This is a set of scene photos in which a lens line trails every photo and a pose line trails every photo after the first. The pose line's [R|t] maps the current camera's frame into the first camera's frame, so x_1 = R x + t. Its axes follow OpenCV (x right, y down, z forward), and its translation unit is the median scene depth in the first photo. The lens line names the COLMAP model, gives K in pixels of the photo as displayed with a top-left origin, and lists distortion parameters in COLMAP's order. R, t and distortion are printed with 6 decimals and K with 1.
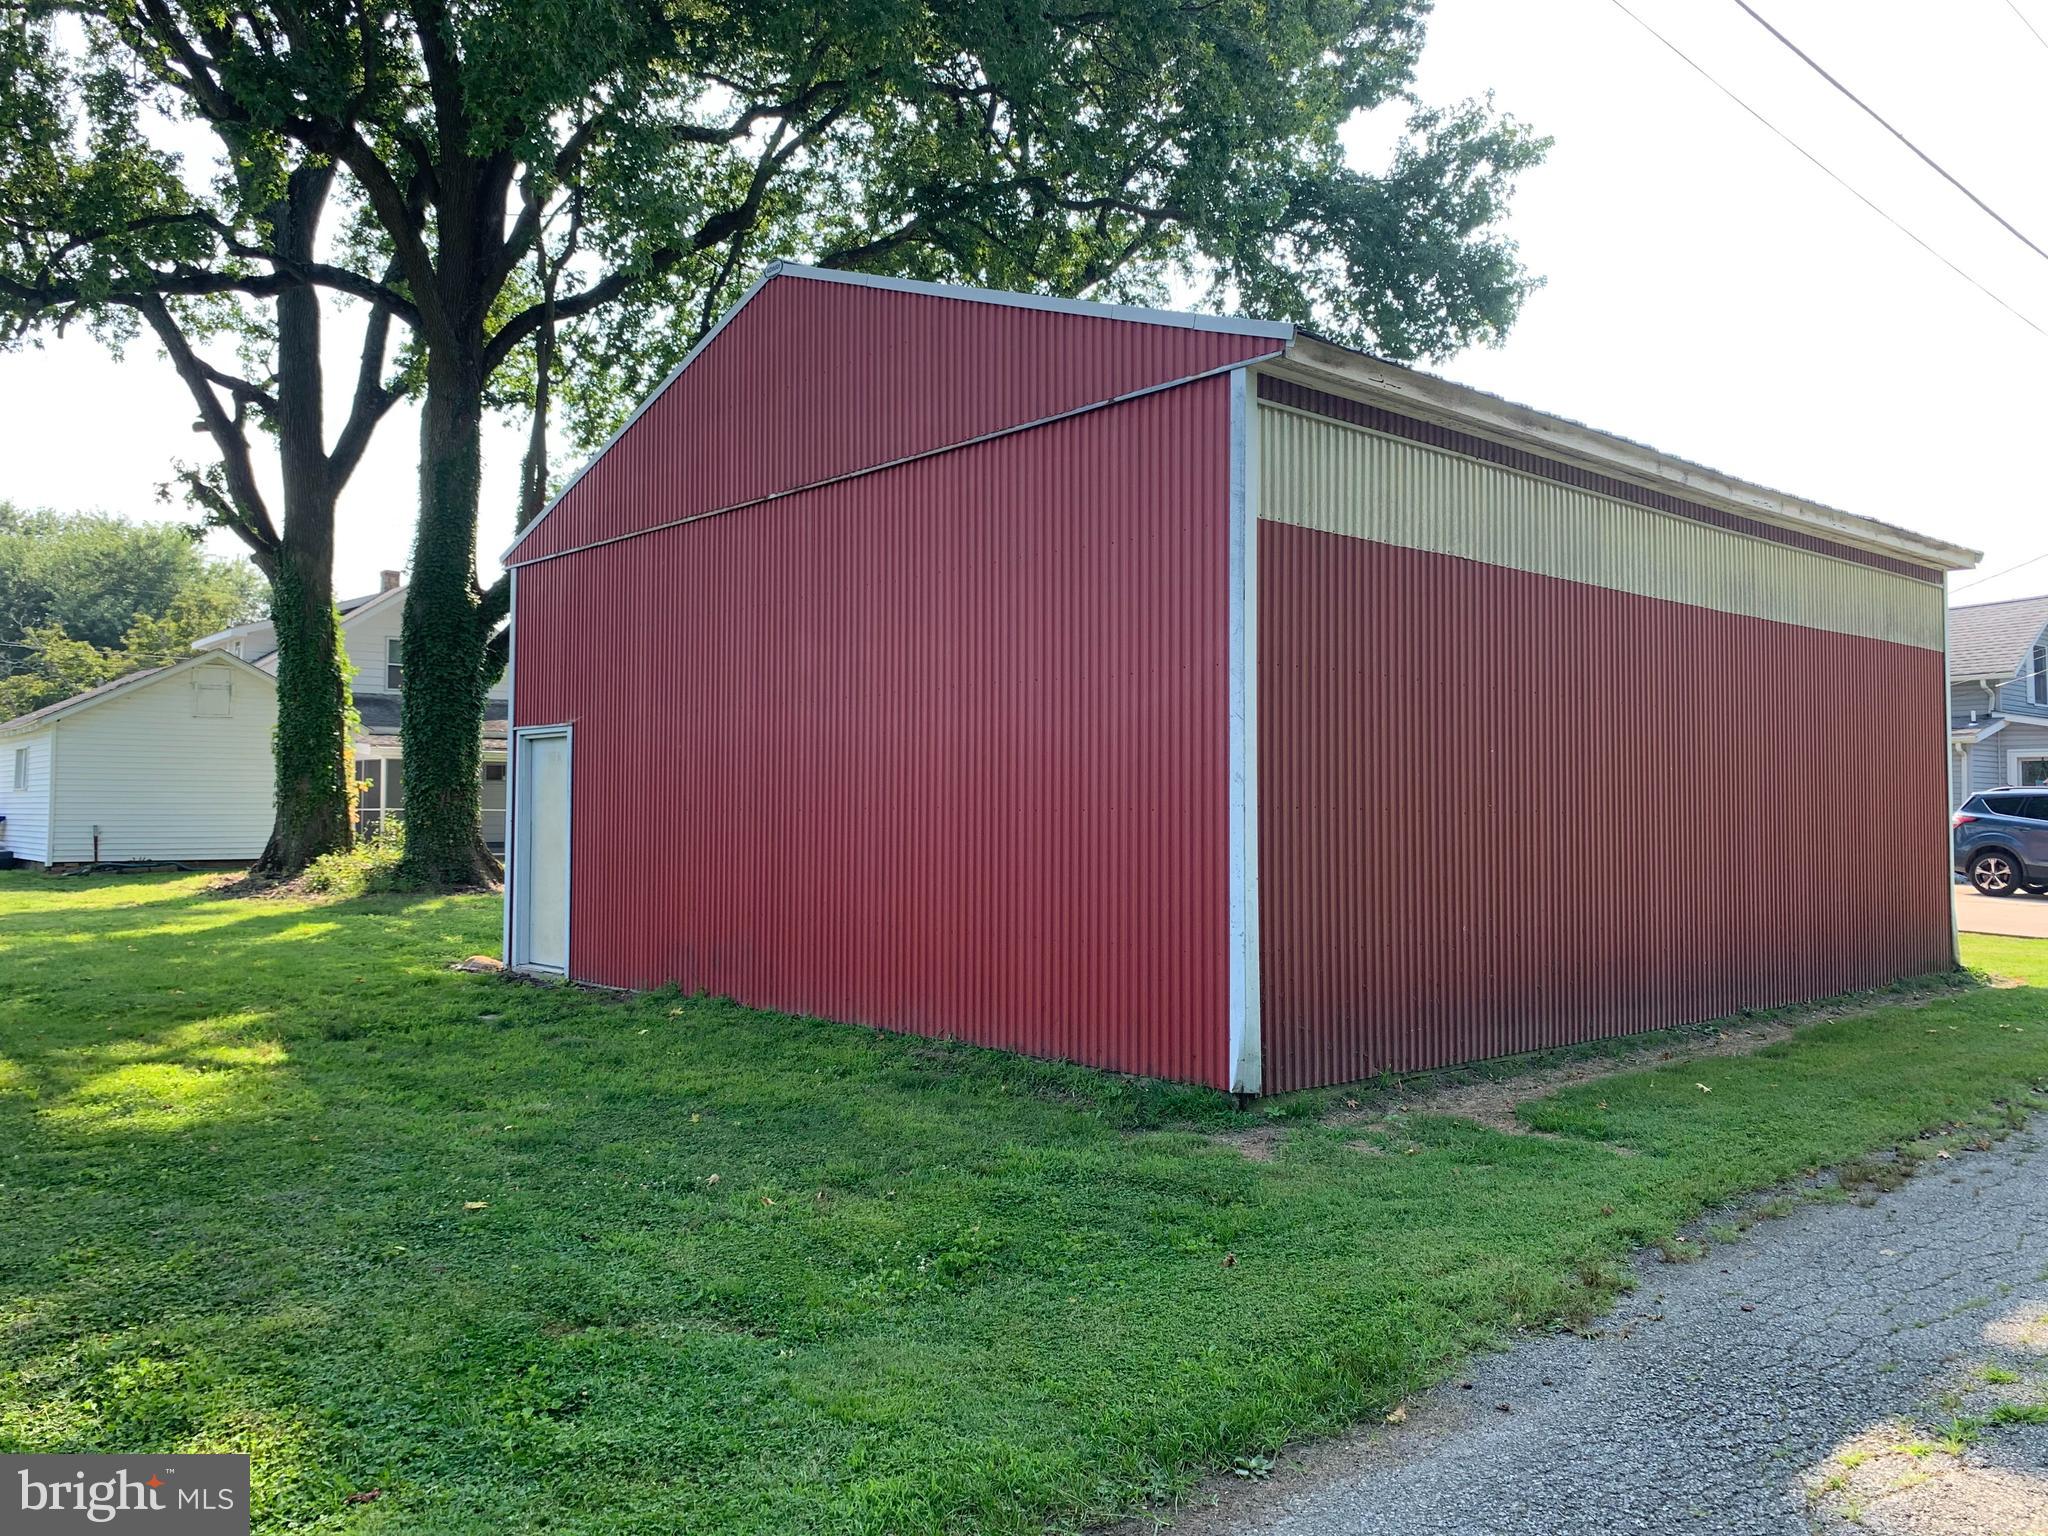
lens RADIAL K [[1531.9, 0, 1023.5], [0, 1531.9, 756.3], [0, 0, 1]] dist [0.000795, 0.000352]
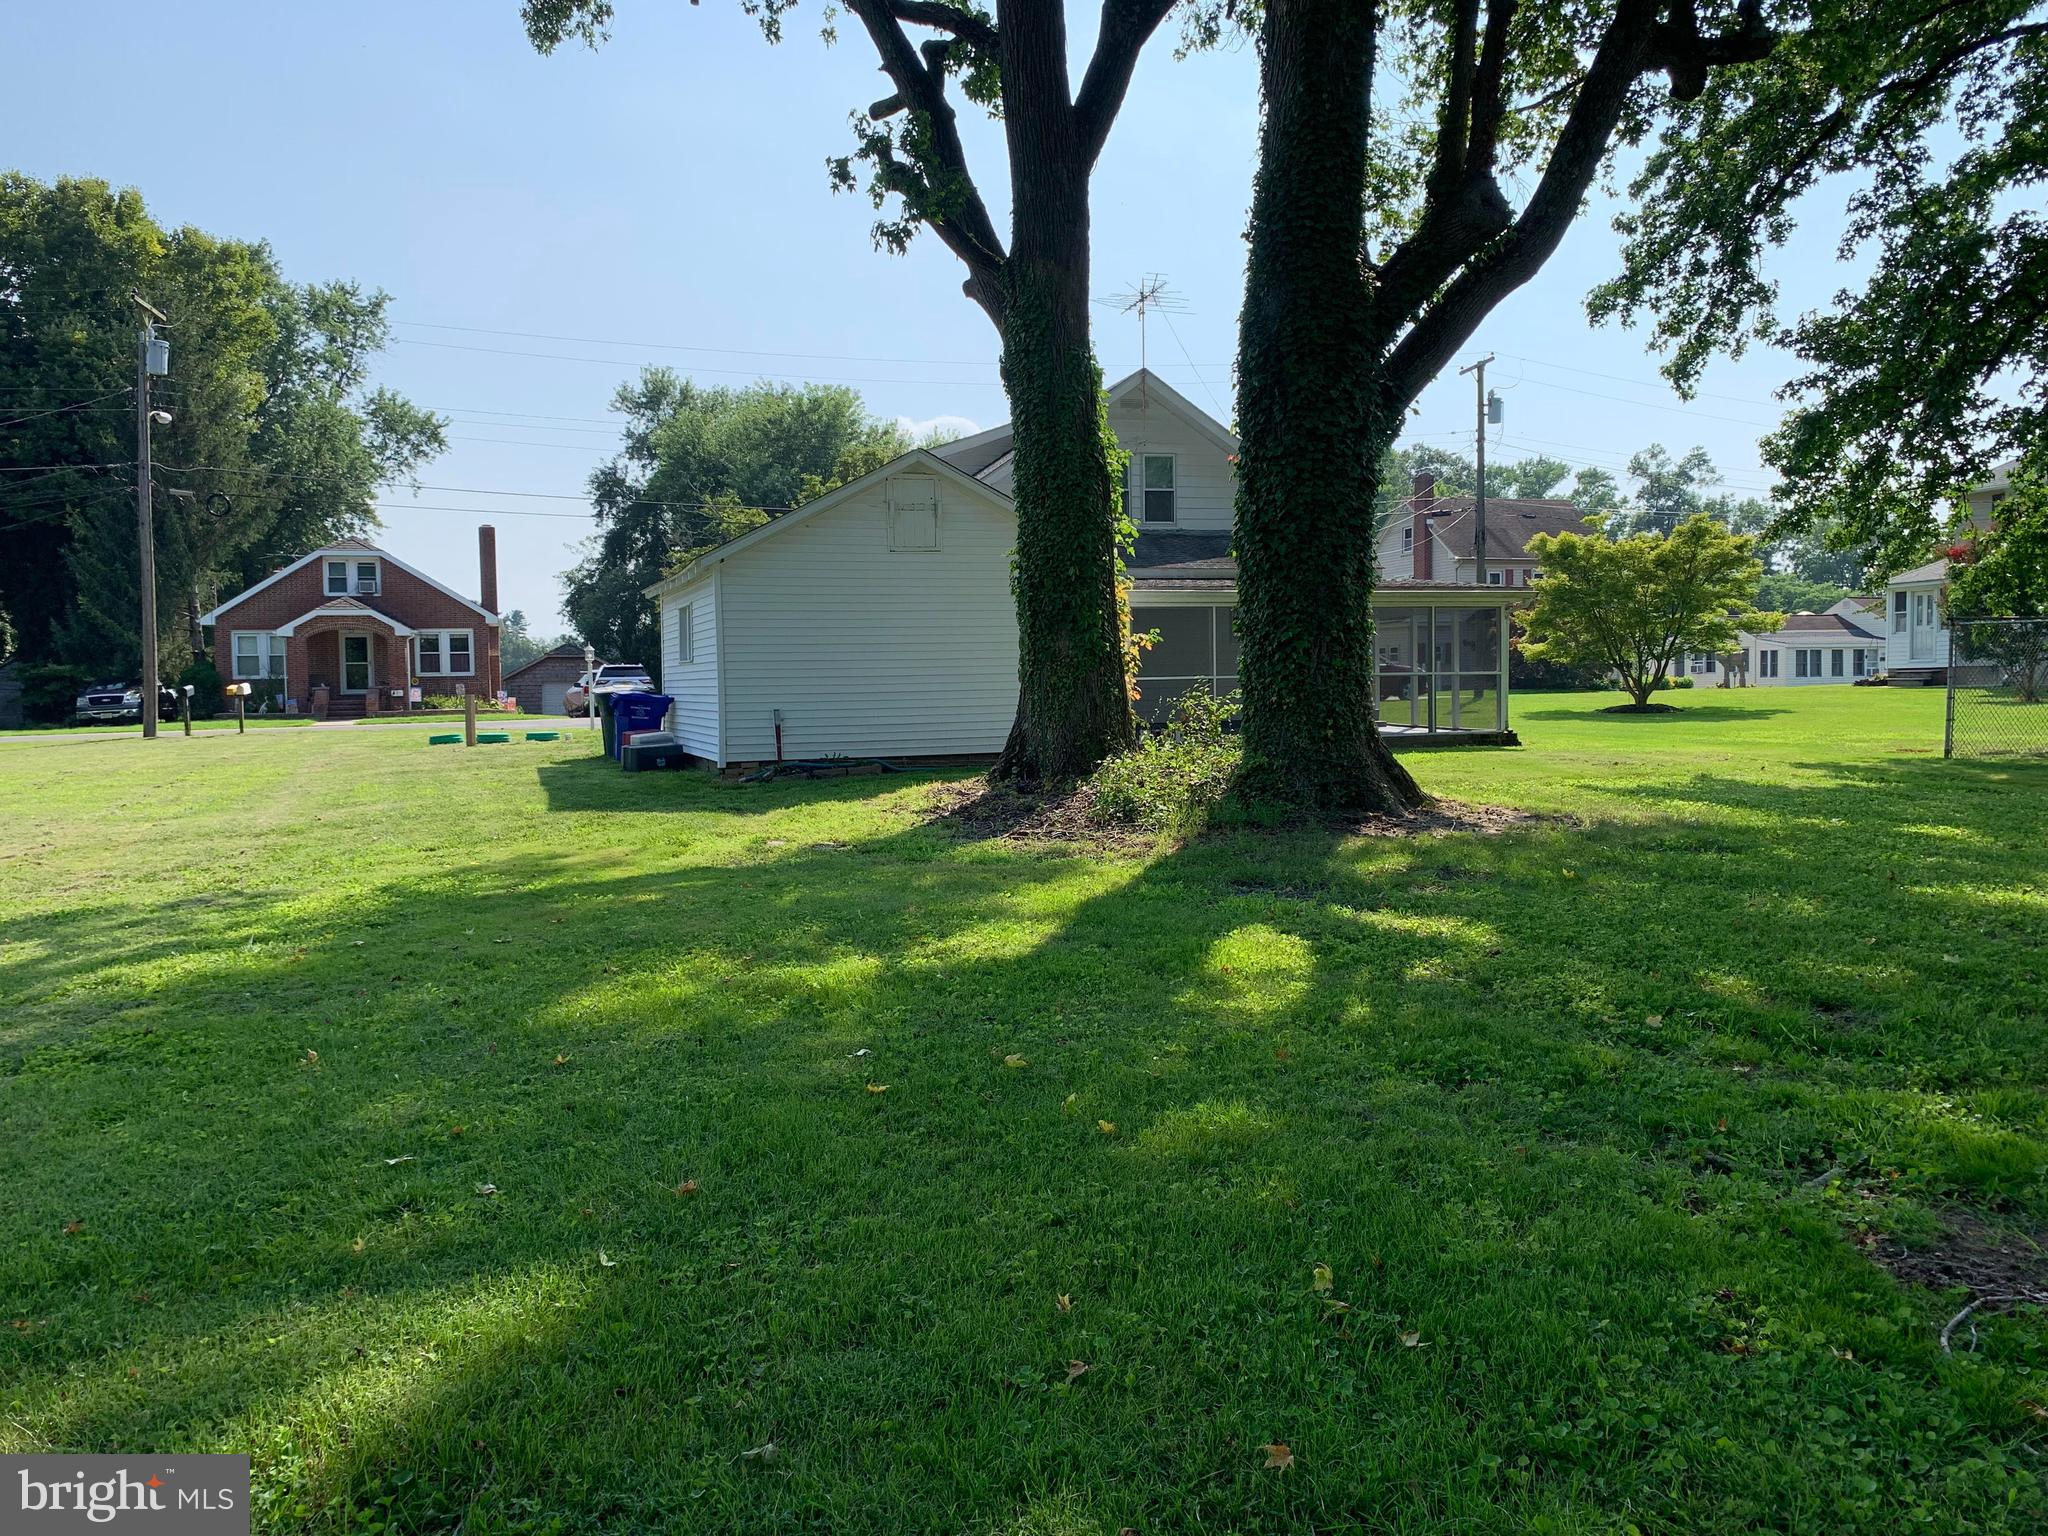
lens RADIAL K [[1187.7, 0, 1019.3], [0, 1187.7, 766.7], [0, 0, 1]] dist [-0.002097, 0.000018]
pose [[0.940552, 0.005616, -0.339604, -0.315746], [0.032565, 0.993766, 0.106624, 0.016715], [0.338086, -0.111344, 0.934505, 0.525967]]
